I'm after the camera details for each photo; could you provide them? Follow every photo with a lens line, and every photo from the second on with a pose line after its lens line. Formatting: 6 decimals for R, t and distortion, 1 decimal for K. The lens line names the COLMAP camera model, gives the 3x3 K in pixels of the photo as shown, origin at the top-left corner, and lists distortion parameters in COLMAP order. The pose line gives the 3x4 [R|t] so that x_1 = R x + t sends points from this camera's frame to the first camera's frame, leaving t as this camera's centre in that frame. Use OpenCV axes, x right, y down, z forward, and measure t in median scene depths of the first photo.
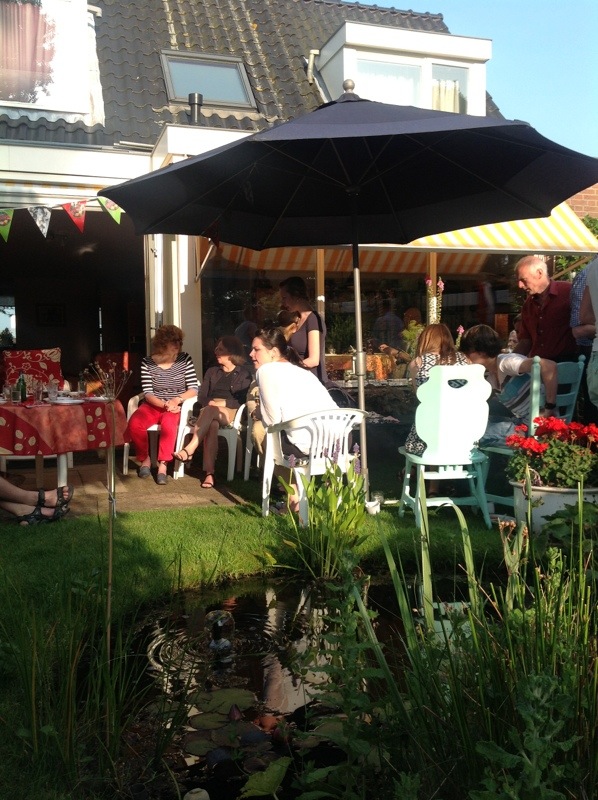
lens RADIAL K [[783.9, 0, 292.3], [0, 783.9, 390.6], [0, 0, 1]] dist [0.180430, -0.363430]
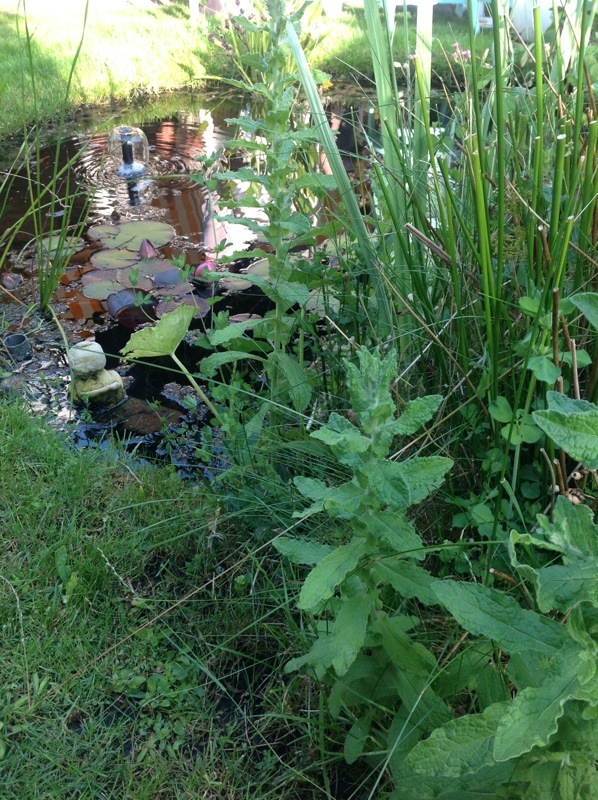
lens RADIAL K [[783.9, 0, 292.3], [0, 783.9, 390.6], [0, 0, 1]] dist [0.180430, -0.363430]
pose [[0.998539, -0.016333, 0.051501, 0.011058], [-0.013225, 0.850330, 0.526084, 0.039892], [-0.052385, -0.525996, 0.848872, 0.094051]]
